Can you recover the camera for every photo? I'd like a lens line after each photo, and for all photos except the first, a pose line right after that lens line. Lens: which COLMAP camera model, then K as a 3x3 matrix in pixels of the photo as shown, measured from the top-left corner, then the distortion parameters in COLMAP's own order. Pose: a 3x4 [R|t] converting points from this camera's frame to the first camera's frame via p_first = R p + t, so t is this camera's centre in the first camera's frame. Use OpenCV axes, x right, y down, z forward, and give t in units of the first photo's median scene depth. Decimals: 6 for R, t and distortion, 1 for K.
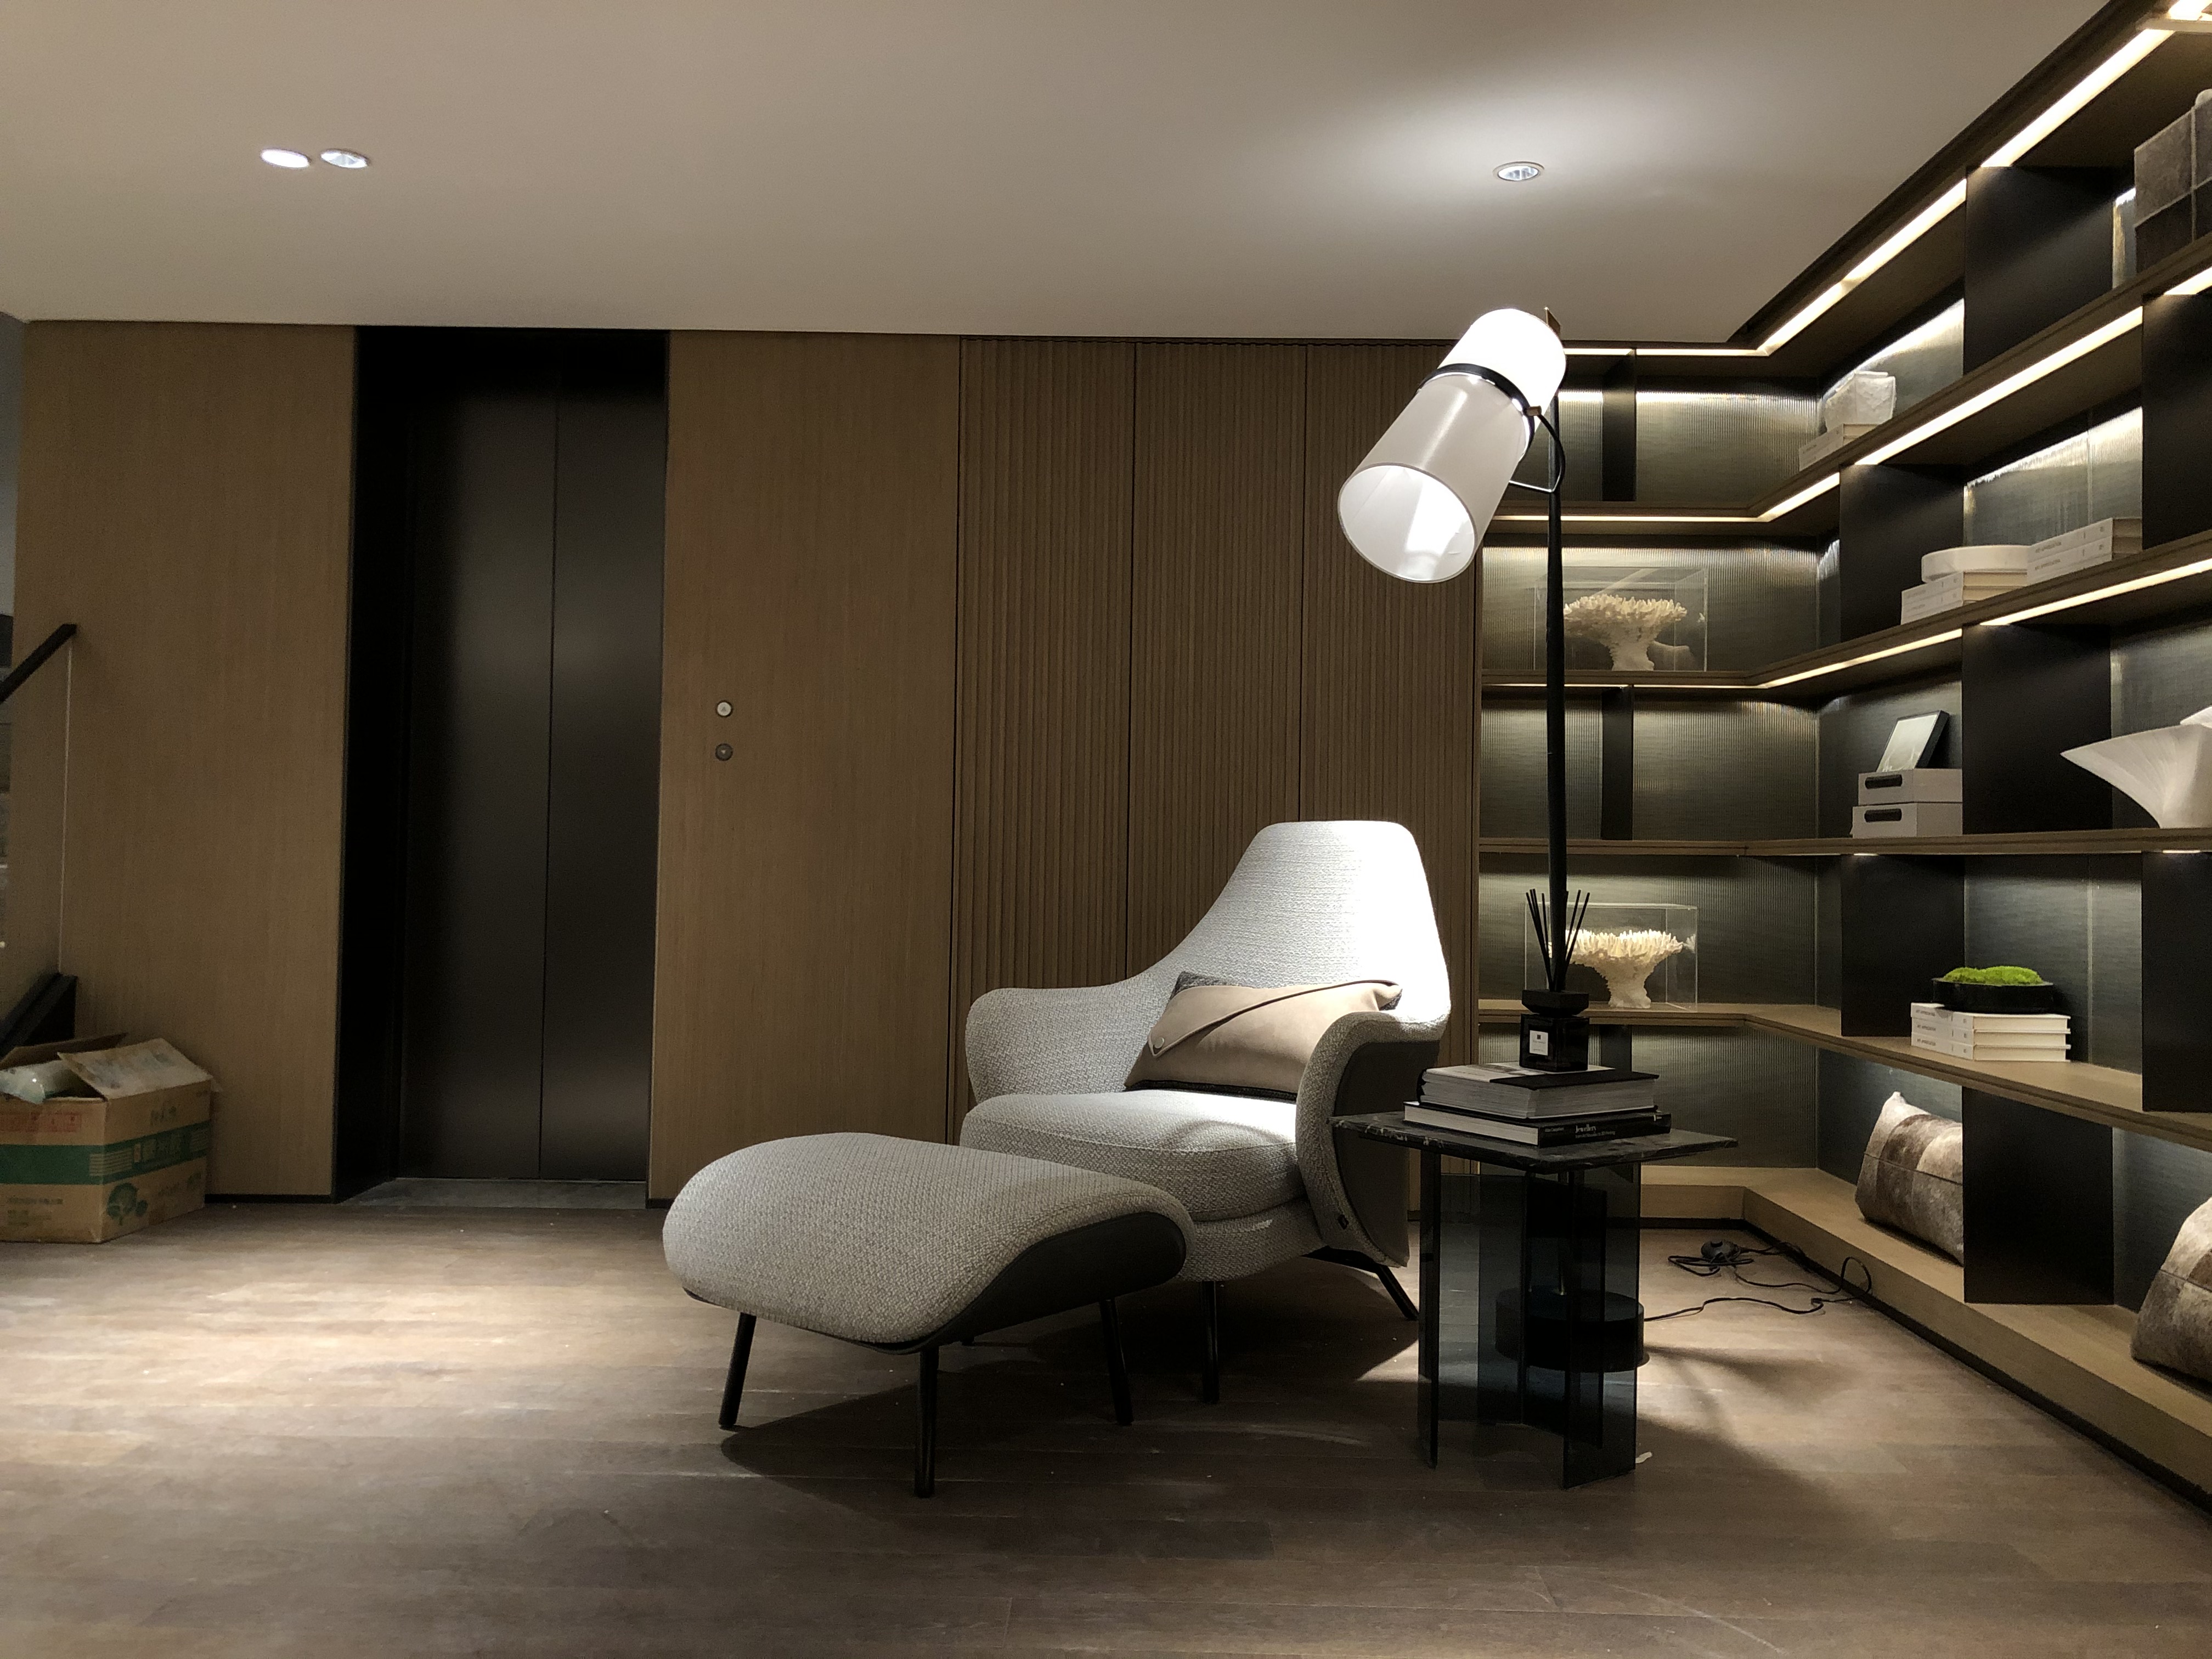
lens RADIAL K [[1818.3, 0, 1111.6], [0, 1818.3, 839.2], [0, 0, 1]] dist [0.053179, -0.065475]
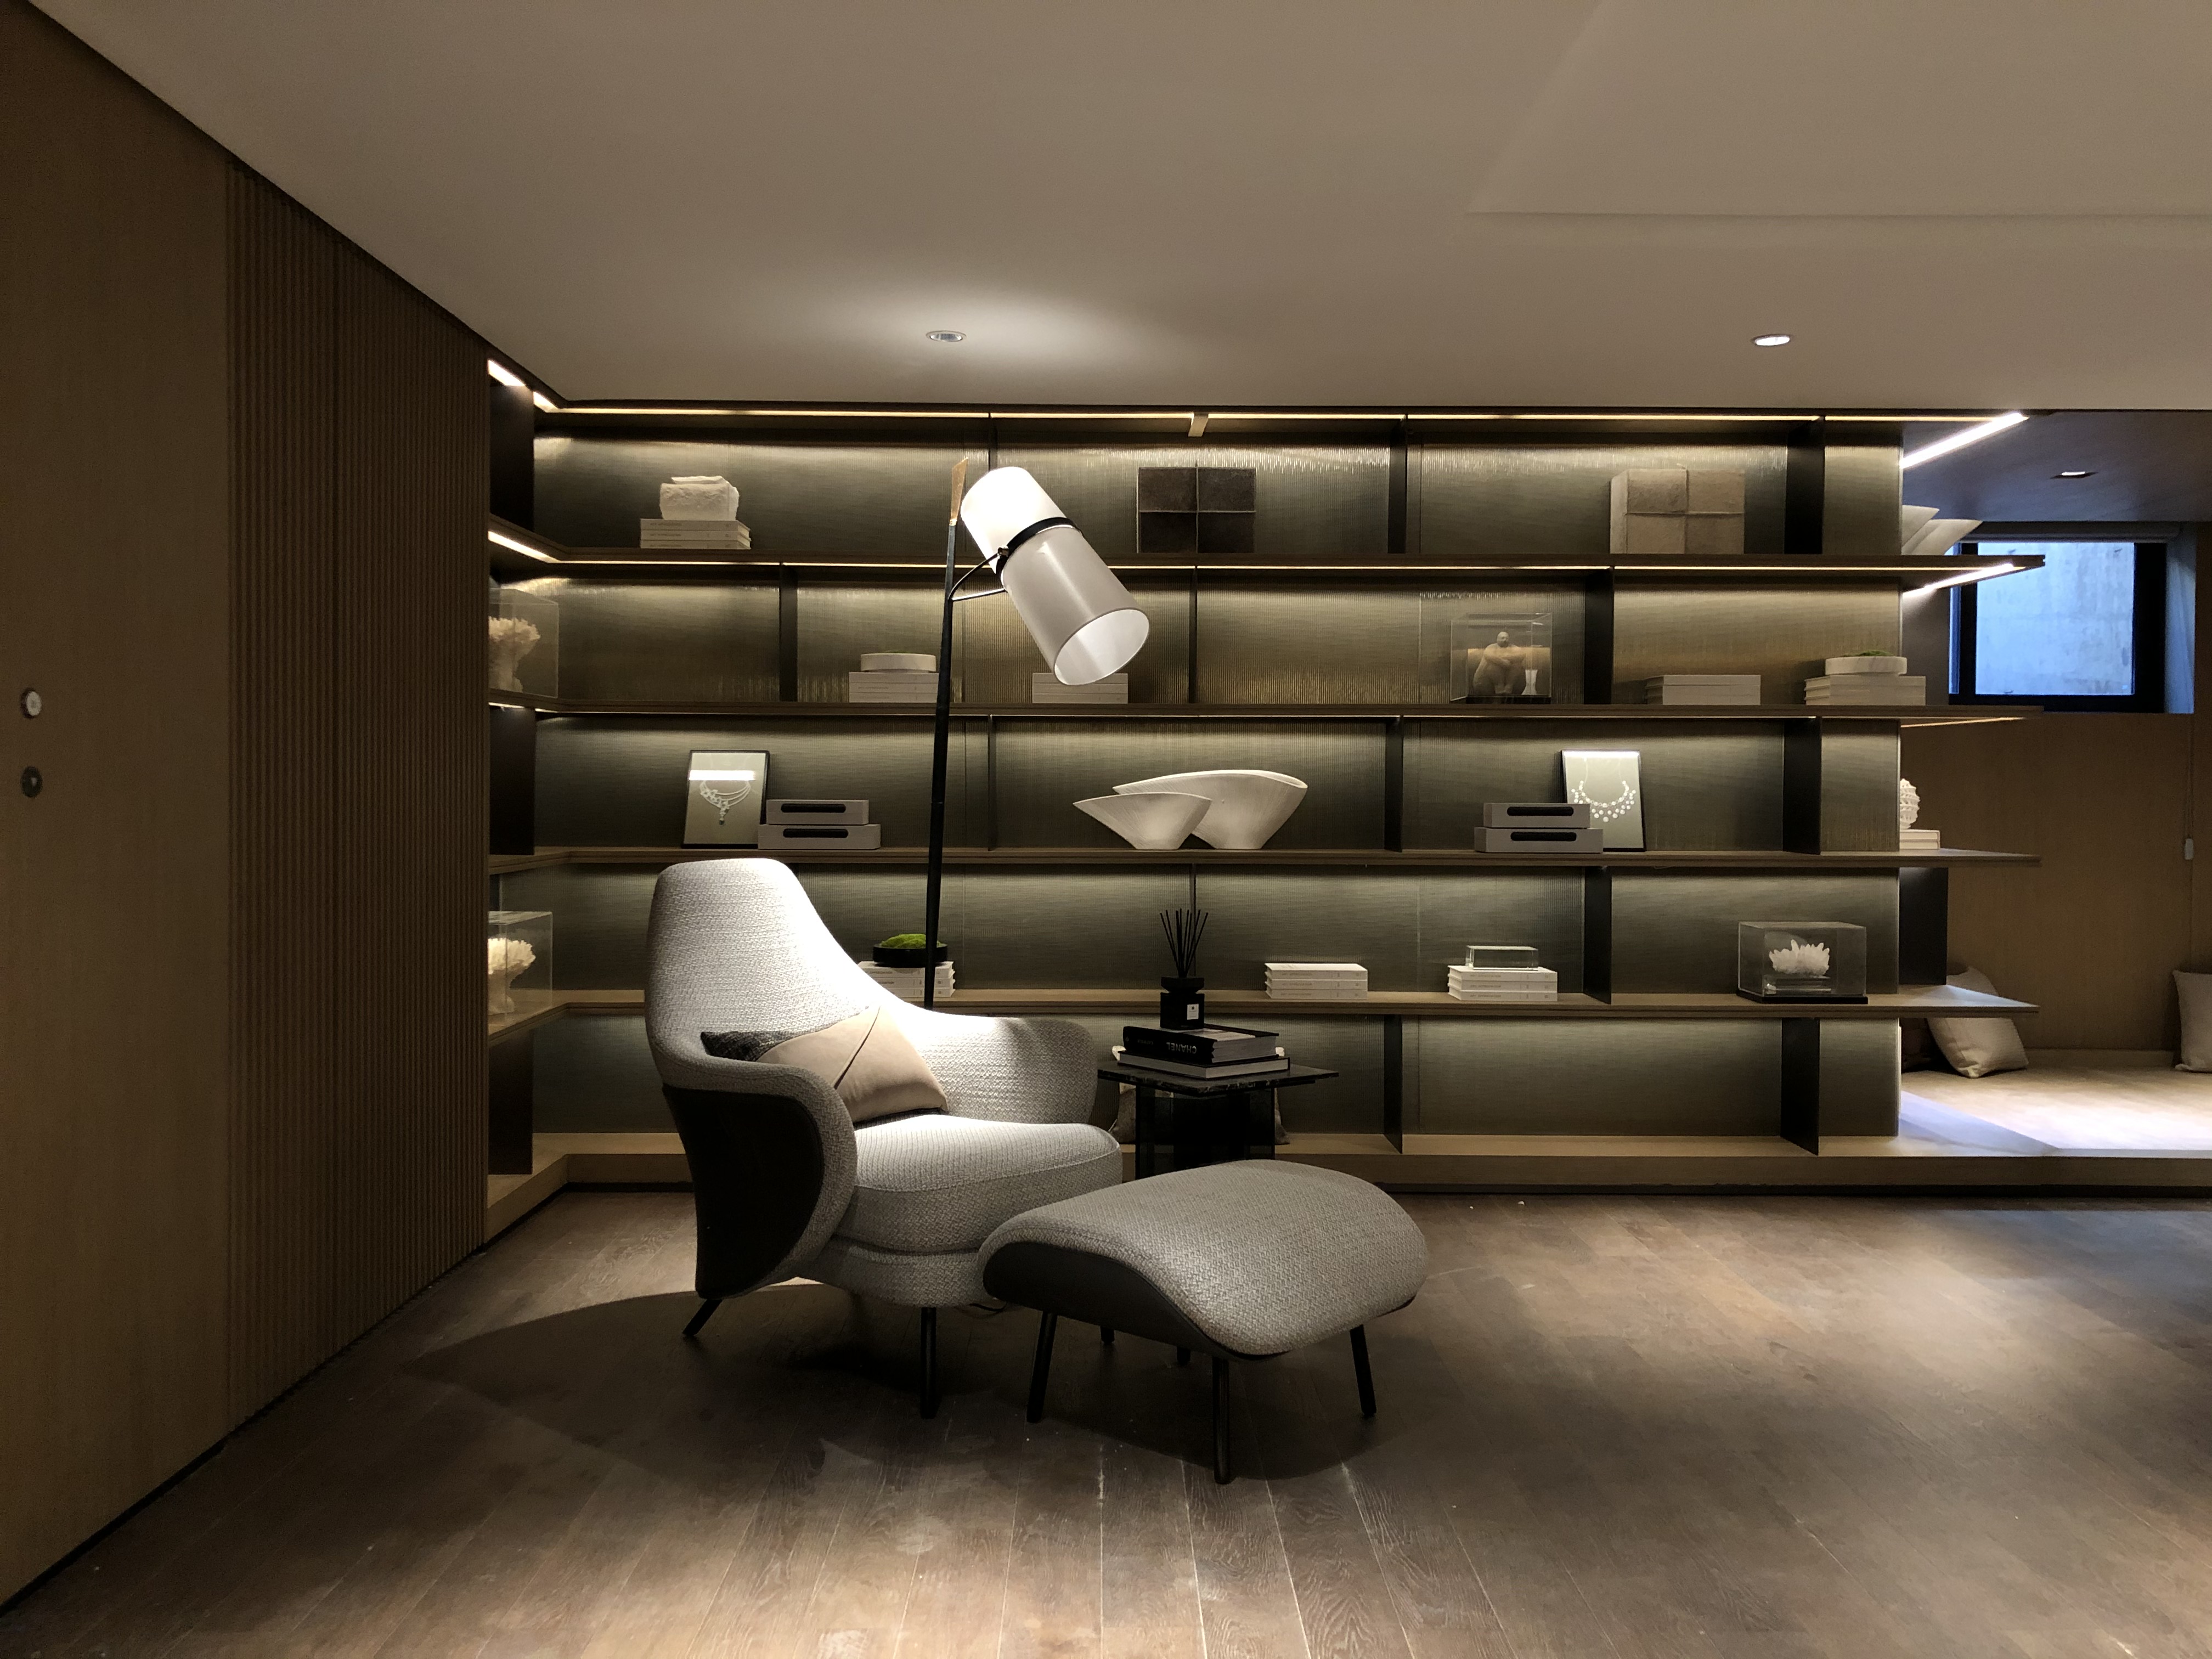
lens RADIAL K [[1818.3, 0, 1117.4], [0, 1818.3, 814.9], [0, 0, 1]] dist [0.053179, -0.065475]
pose [[-0.030264, -0.030280, 0.999083, -1.198188], [-0.013723, 0.999459, 0.029876, -0.090241], [-0.999448, -0.012806, -0.030664, 1.054643]]
